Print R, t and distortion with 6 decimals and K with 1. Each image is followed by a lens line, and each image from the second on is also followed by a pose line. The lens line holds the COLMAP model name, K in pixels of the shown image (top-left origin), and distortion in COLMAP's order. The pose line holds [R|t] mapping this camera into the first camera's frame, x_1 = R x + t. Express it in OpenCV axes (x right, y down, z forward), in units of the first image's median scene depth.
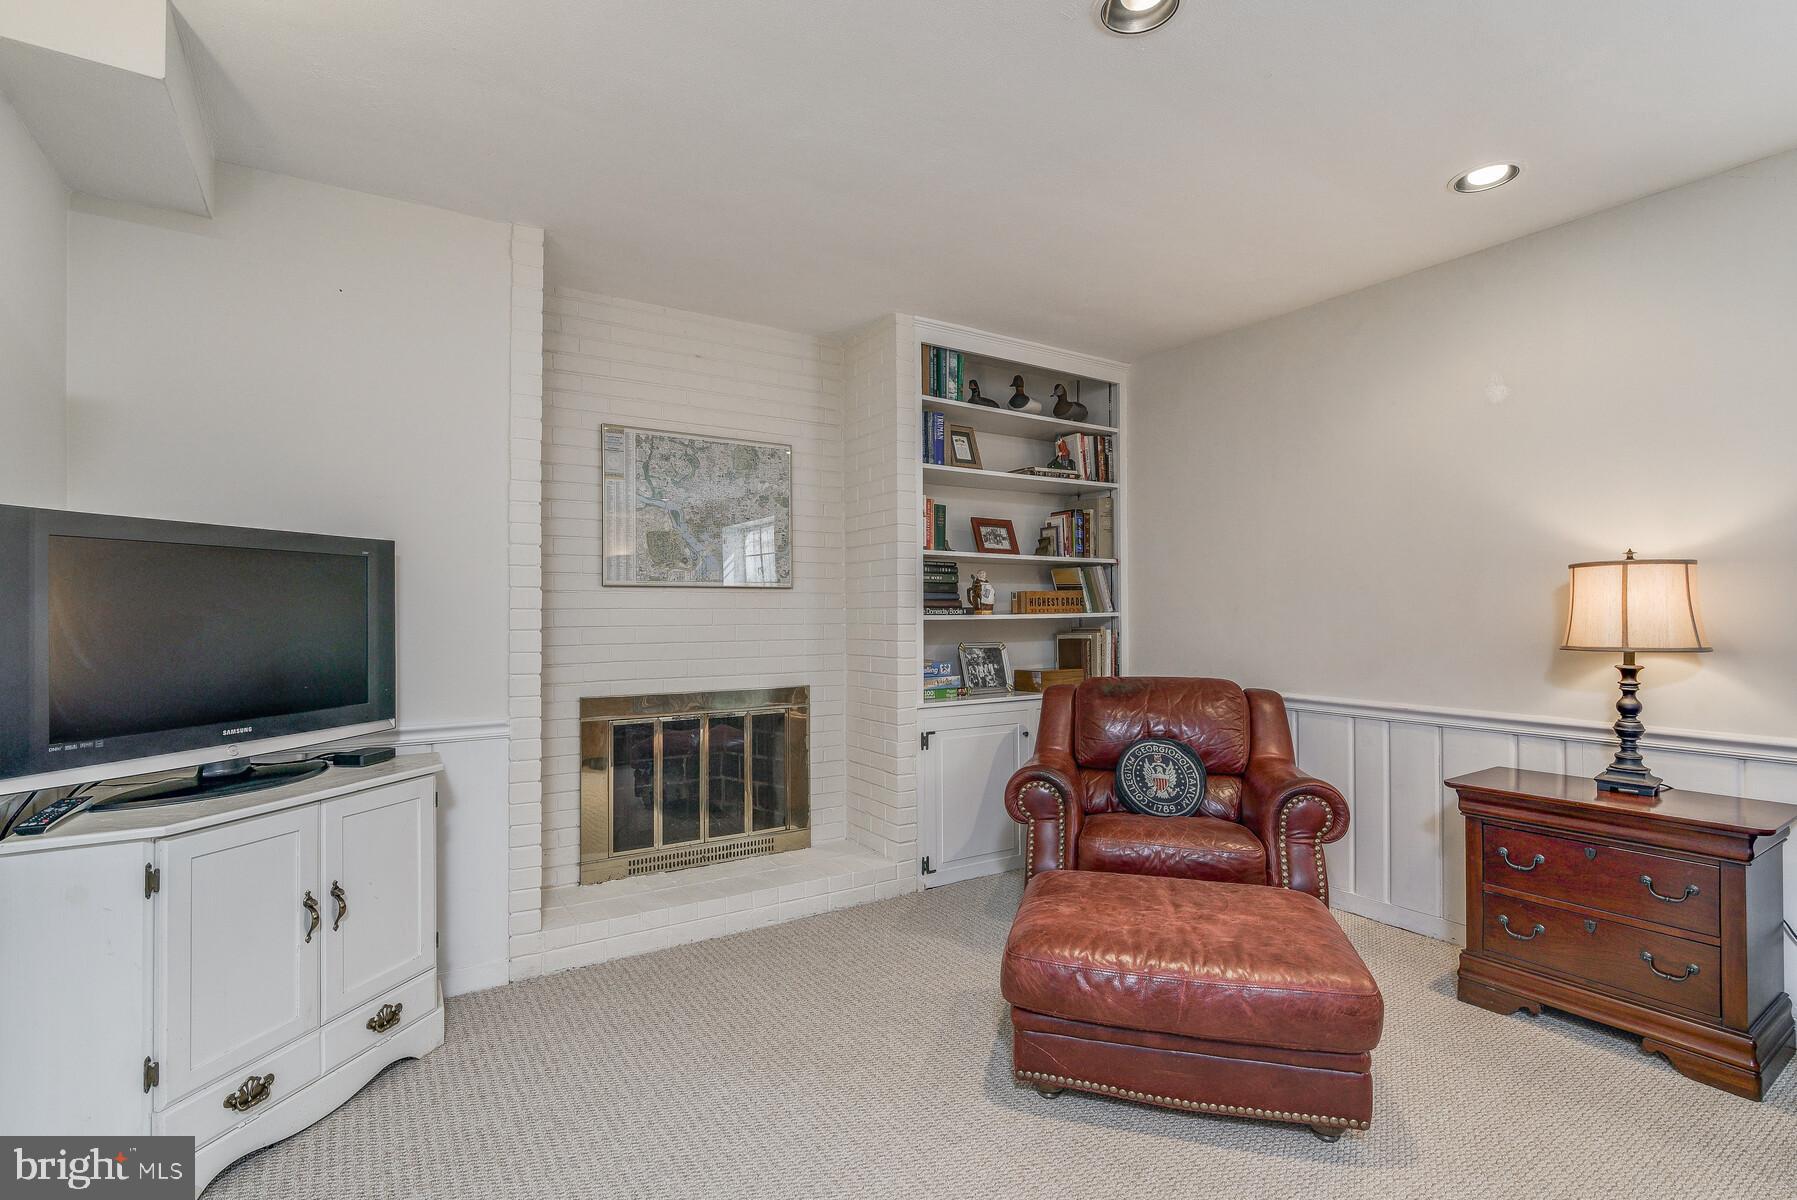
lens RADIAL K [[824.0, 0, 894.7], [0, 824.0, 601.7], [0, 0, 1]] dist [-0.010480, 0.001947]
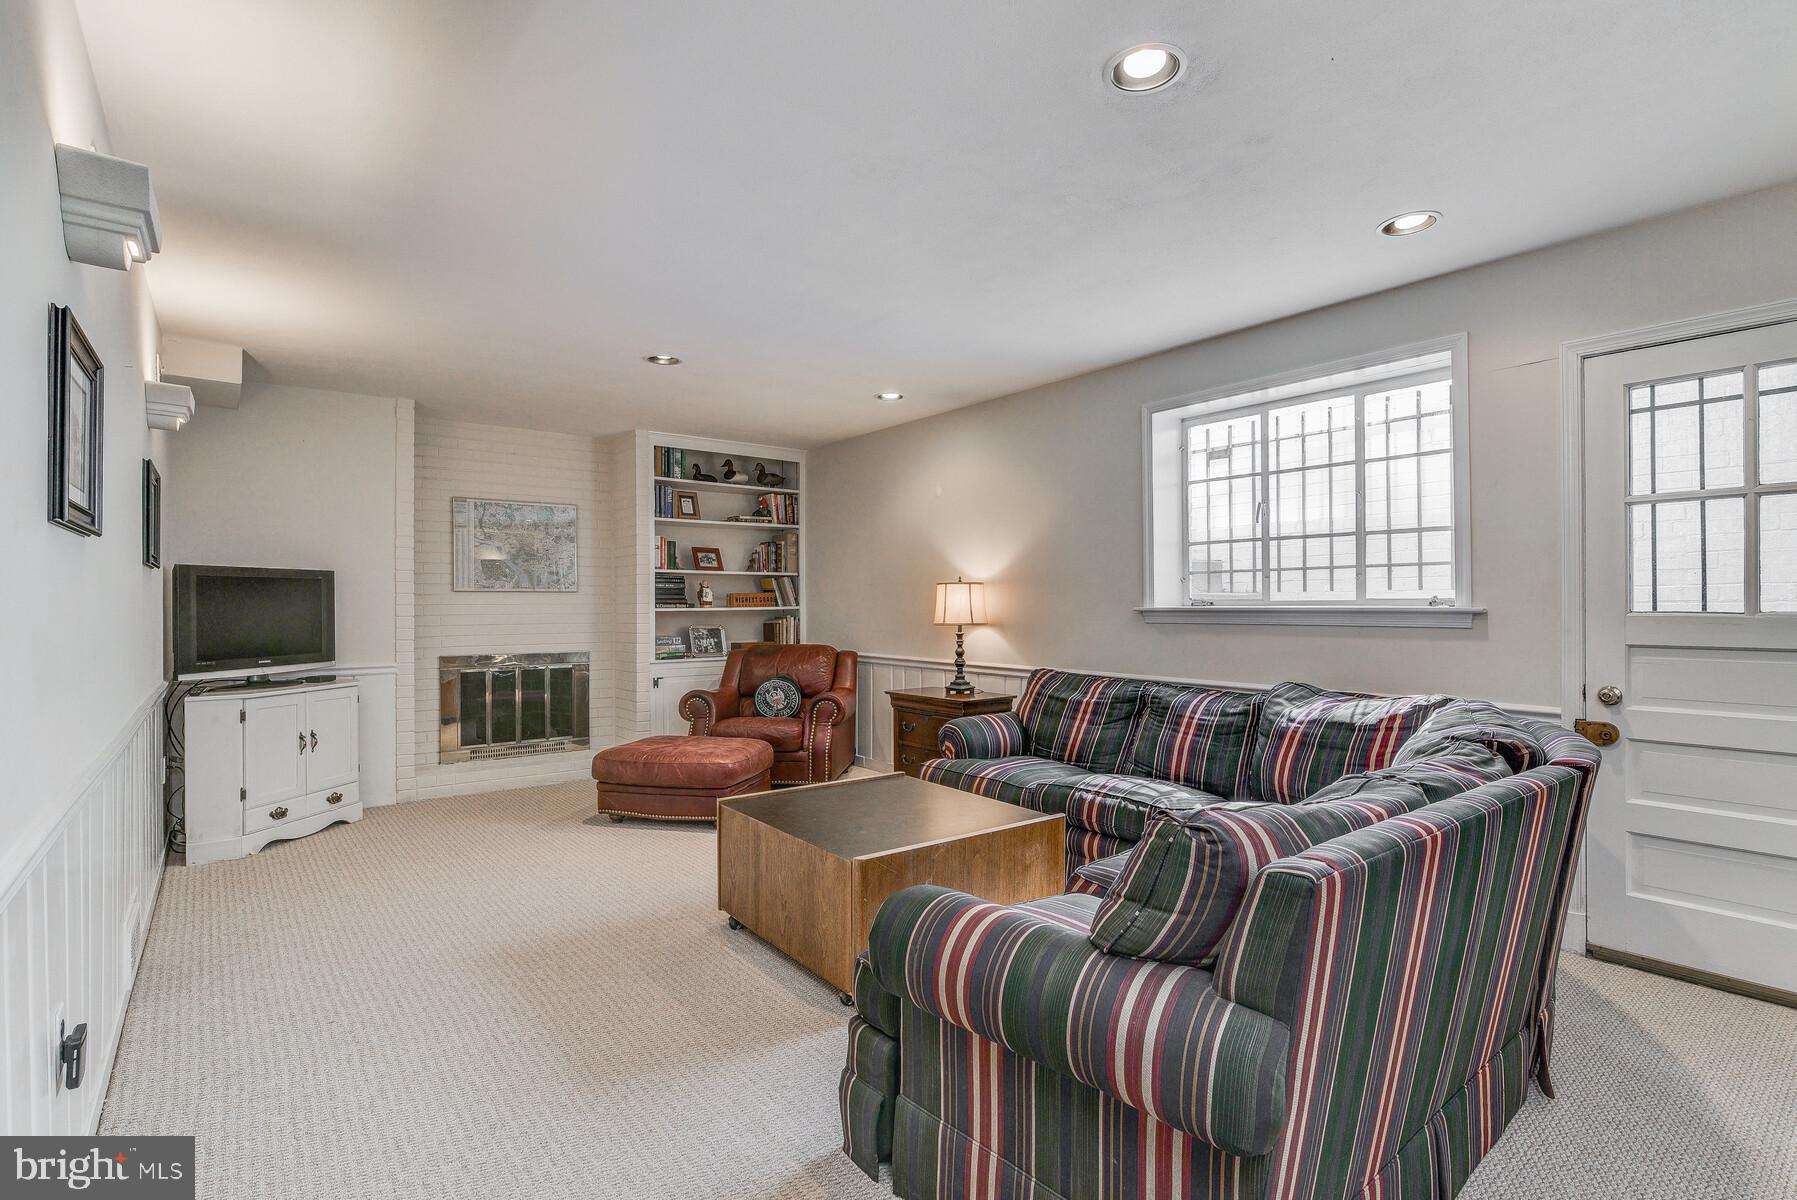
lens RADIAL K [[848.5, 0, 905.0], [0, 848.5, 602.1], [0, 0, 1]] dist [-0.003387, -0.000174]
pose [[0.994515, 0.001100, 0.104589, 0.360214], [-0.002111, 0.999952, 0.009555, -0.014051], [-0.104573, -0.009723, 0.994470, -0.776430]]
